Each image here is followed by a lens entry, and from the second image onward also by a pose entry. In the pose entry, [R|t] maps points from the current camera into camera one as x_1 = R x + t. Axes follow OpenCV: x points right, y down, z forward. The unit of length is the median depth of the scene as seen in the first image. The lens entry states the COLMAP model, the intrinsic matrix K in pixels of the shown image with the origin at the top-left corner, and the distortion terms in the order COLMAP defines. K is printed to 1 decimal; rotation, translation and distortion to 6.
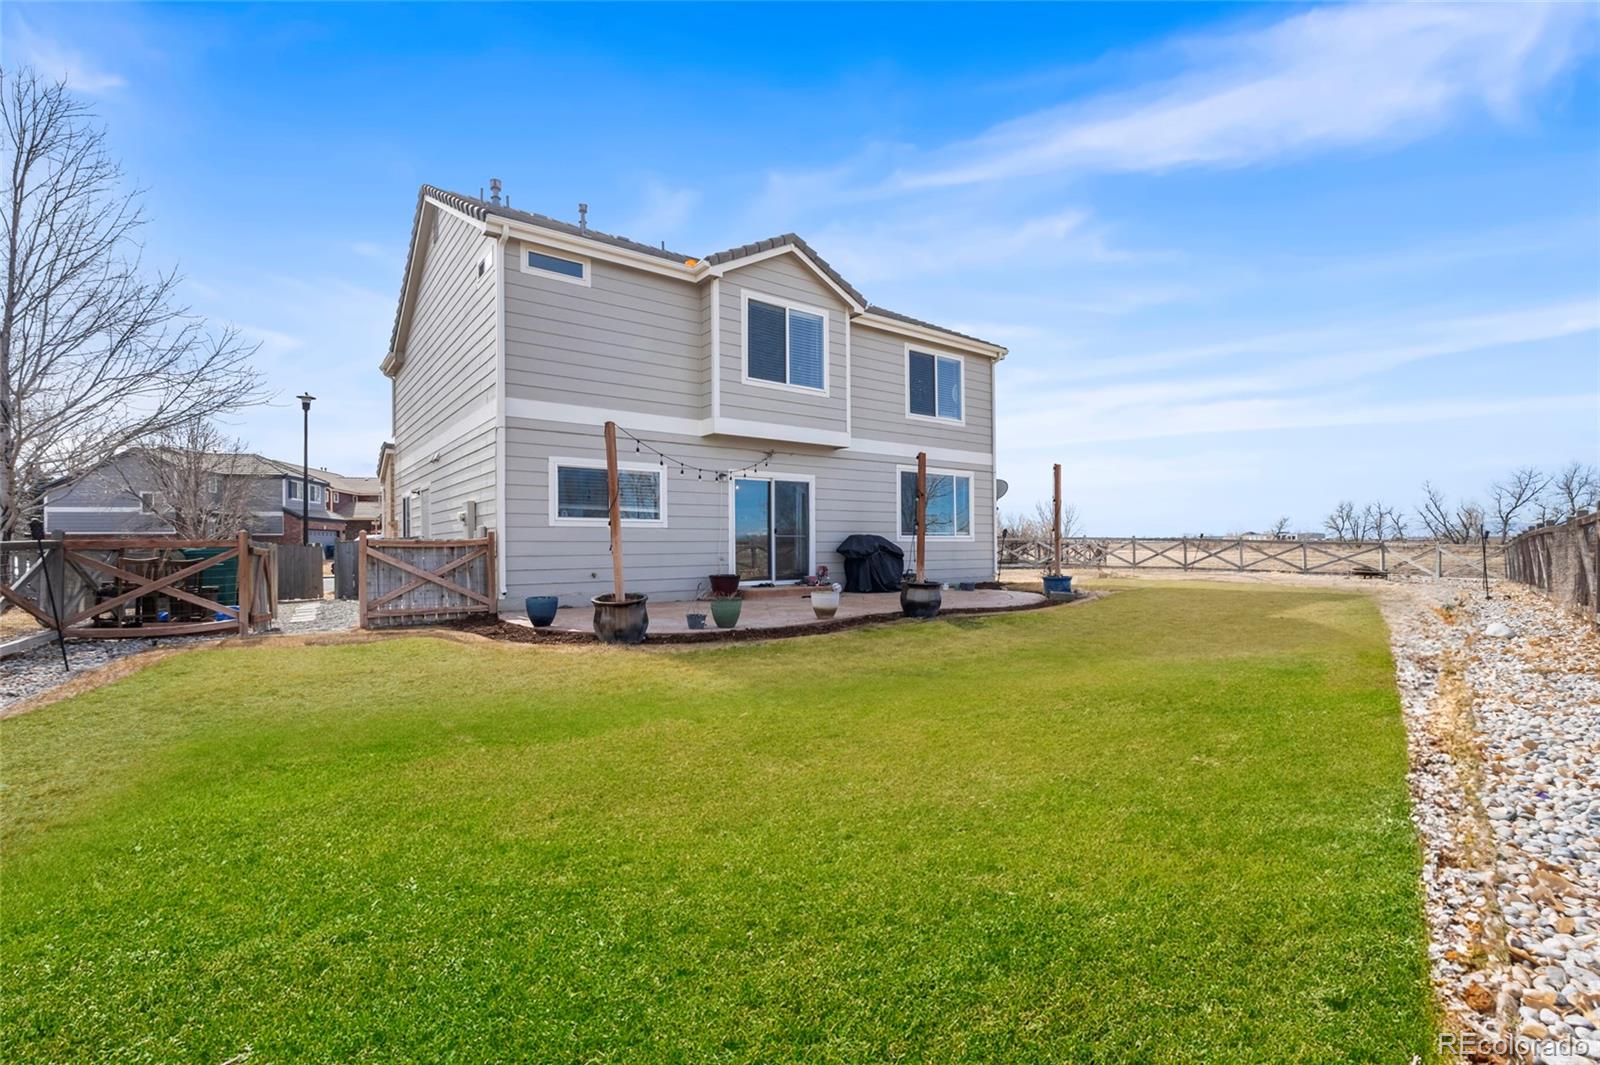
lens RADIAL K [[707.0, 0, 800.0], [0, 707.0, 532.5], [0, 0, 1]] dist [-0.000121, 0.000008]
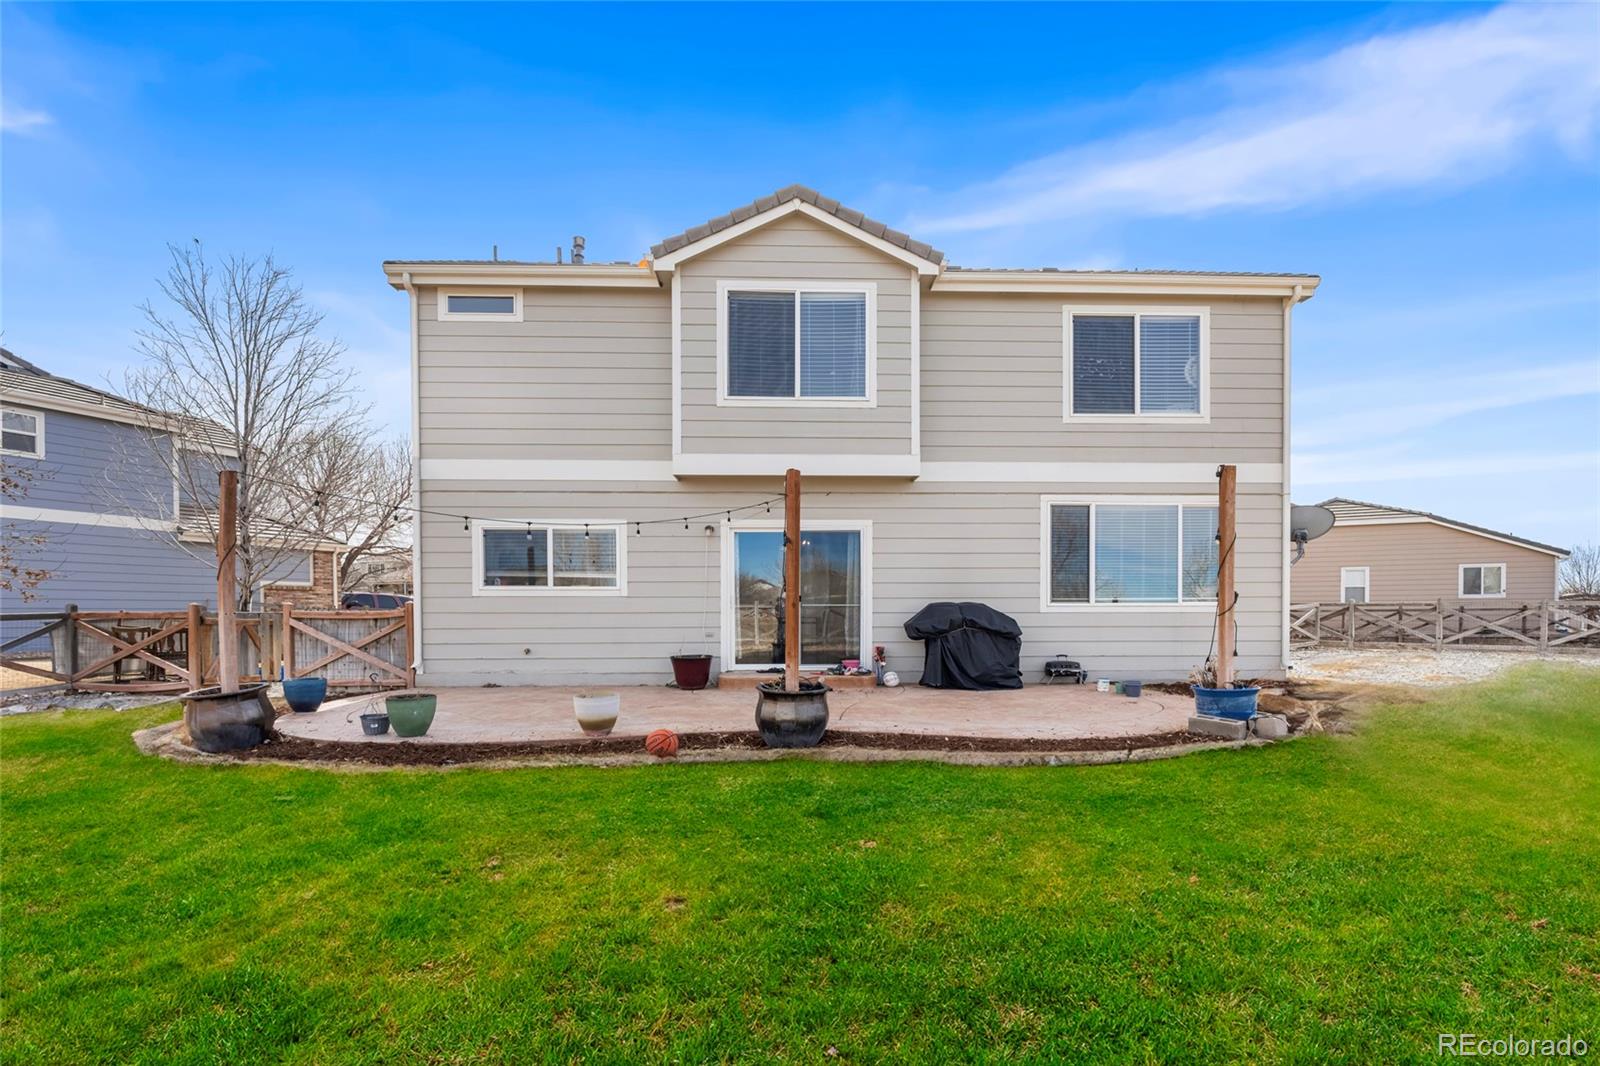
lens RADIAL K [[694.0, 0, 799.7], [0, 694.0, 610.5], [0, 0, 1]] dist [0.000403, 0.000133]
pose [[0.811431, 0.007266, -0.584403, 0.403360], [0.007088, 0.999727, 0.022271, -0.005890], [0.584406, -0.022213, 0.811158, 0.415136]]
